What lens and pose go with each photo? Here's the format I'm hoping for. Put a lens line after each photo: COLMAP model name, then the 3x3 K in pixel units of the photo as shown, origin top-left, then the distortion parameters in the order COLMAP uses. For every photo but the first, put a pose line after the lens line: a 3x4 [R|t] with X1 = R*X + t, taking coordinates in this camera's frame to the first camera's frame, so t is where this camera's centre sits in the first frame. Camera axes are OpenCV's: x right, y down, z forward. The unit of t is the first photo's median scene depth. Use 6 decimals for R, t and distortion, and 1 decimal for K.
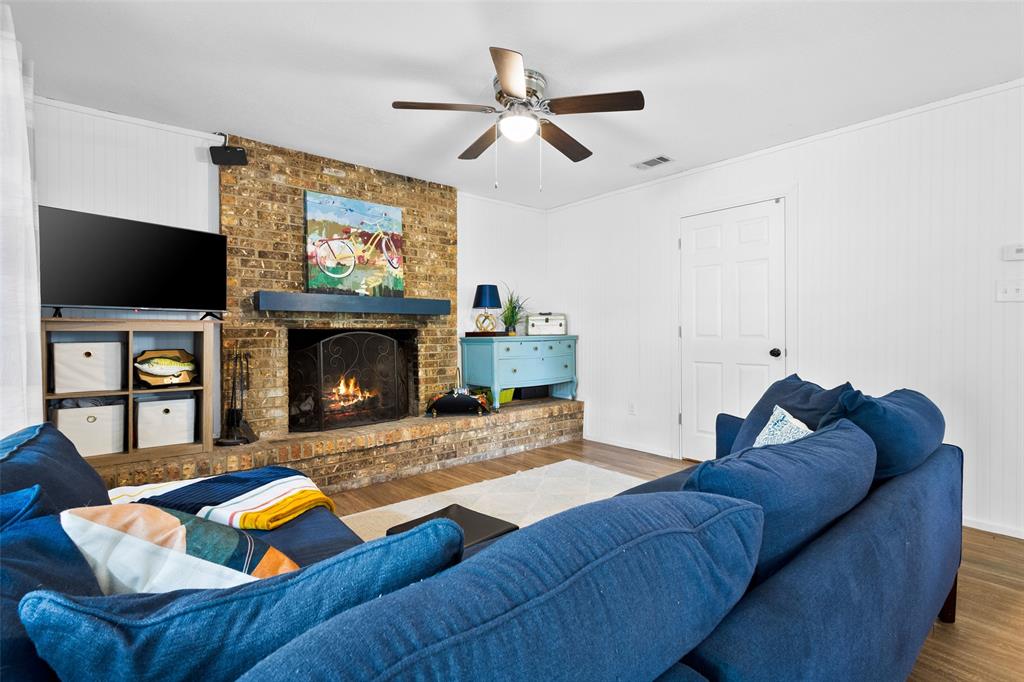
lens RADIAL K [[476.9, 0, 513.5], [0, 476.9, 332.4], [0, 0, 1]] dist [0.010411, -0.002625]
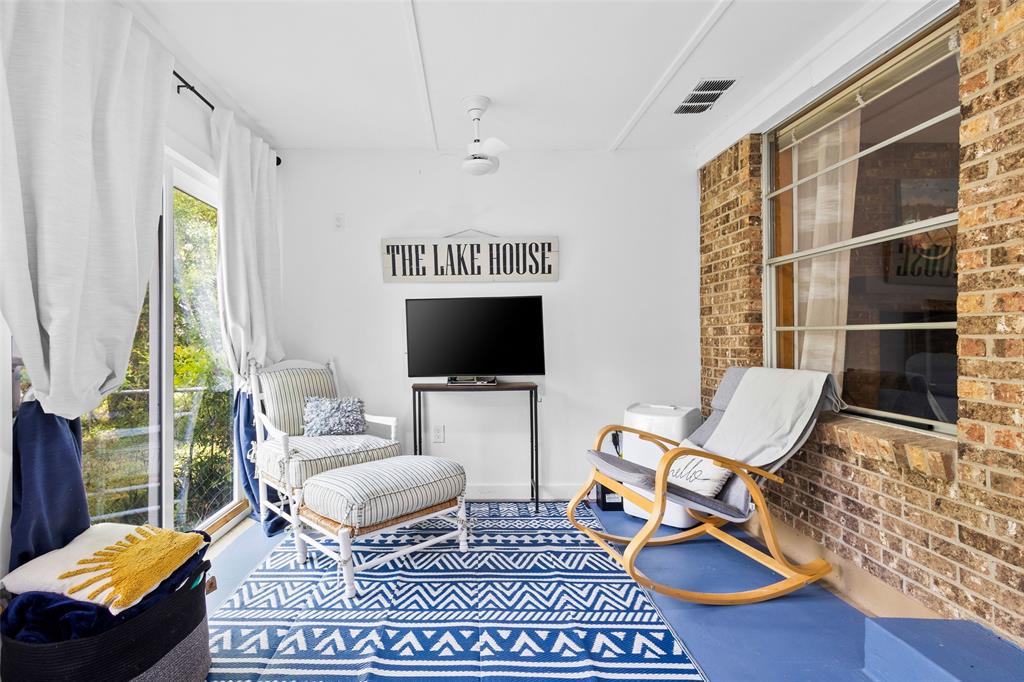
lens RADIAL K [[476.9, 0, 493.5], [0, 476.9, 326.5], [0, 0, 1]] dist [0.010411, -0.002625]
pose [[0.729945, 0.000547, -0.683505, -0.337825], [-0.016585, 0.999719, -0.016911, 0.055160], [0.683304, 0.023680, 0.729750, -0.339331]]
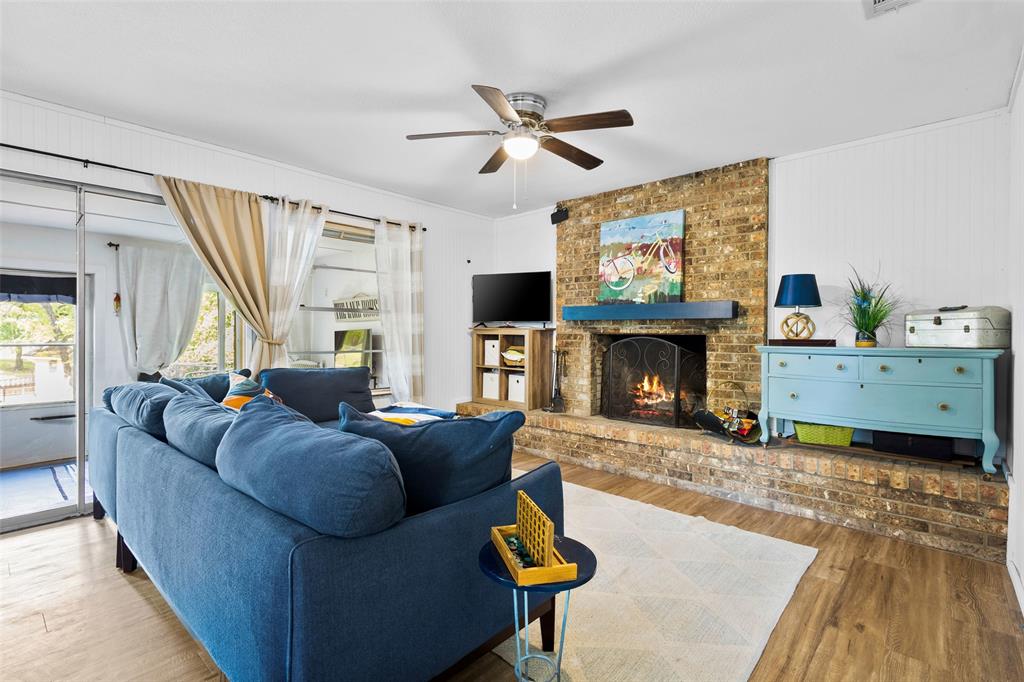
lens RADIAL K [[476.9, 0, 513.5], [0, 476.9, 336.8], [0, 0, 1]] dist [0.010411, -0.002625]
pose [[0.136410, 0.009376, -0.990608, 0.716922], [-0.013597, 0.999879, 0.007592, -0.005824], [0.990559, 0.012434, 0.136521, 0.563990]]
